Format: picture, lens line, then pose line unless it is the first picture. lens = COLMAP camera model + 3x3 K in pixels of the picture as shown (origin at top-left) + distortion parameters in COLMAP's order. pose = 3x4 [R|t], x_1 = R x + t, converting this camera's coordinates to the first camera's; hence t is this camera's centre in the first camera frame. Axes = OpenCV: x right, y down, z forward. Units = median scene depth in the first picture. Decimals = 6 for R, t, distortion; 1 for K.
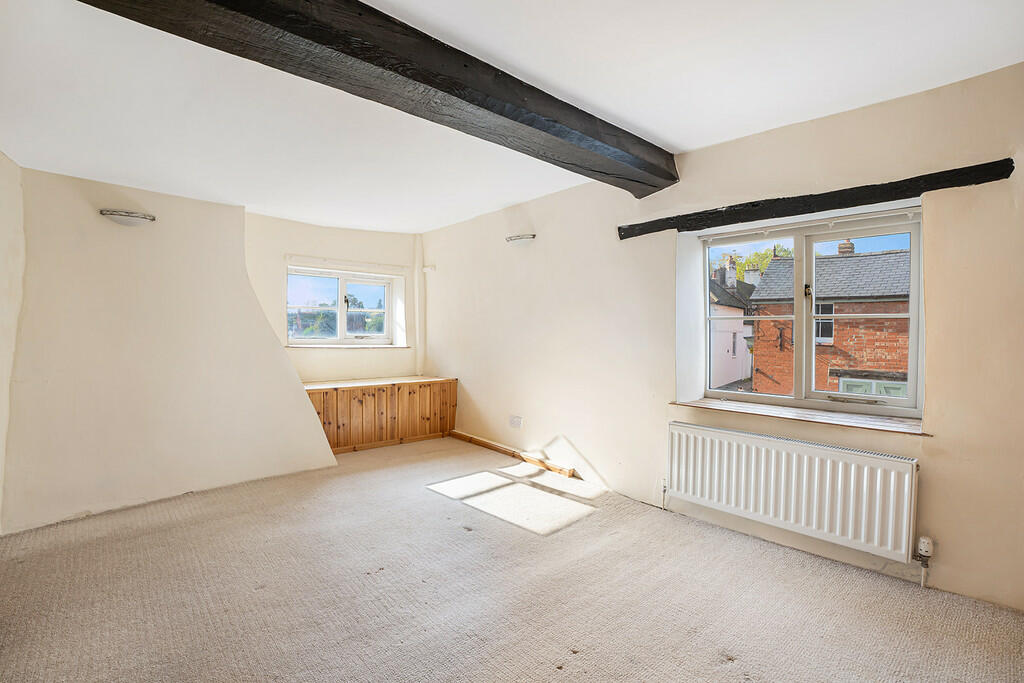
lens RADIAL K [[496.8, 0, 513.1], [0, 496.8, 342.6], [0, 0, 1]] dist [-0.001795, -0.000286]
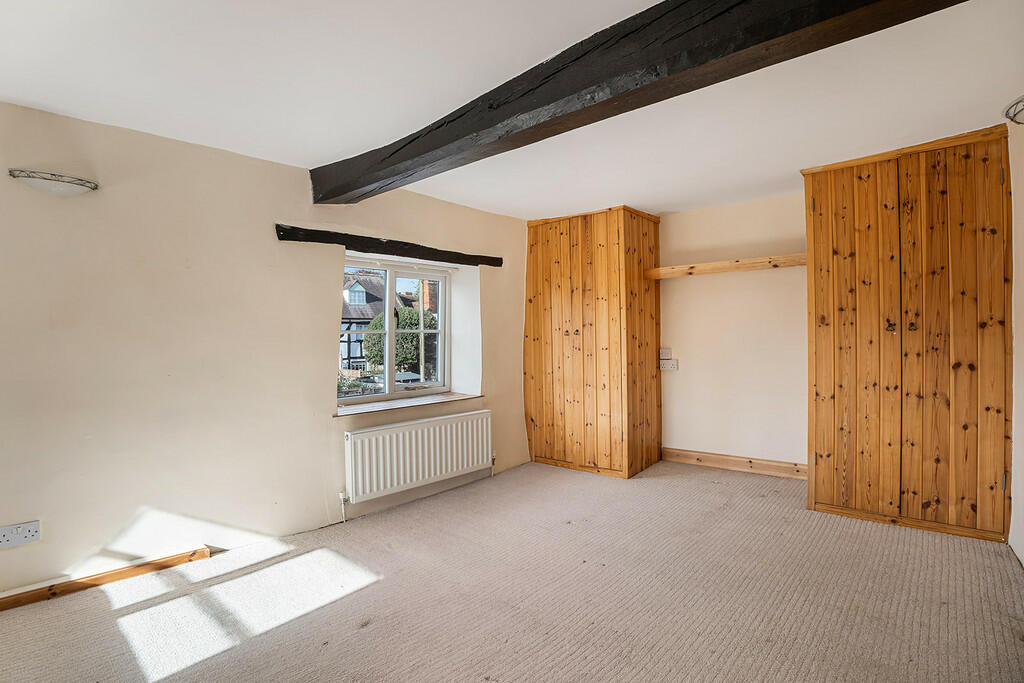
lens RADIAL K [[496.8, 0, 512.9], [0, 496.8, 341.6], [0, 0, 1]] dist [-0.001795, -0.000286]
pose [[-0.076855, -0.011595, 0.996975, -0.717742], [0.043887, 0.998924, 0.015001, -0.028097], [-0.996076, 0.044907, -0.076263, 0.717345]]
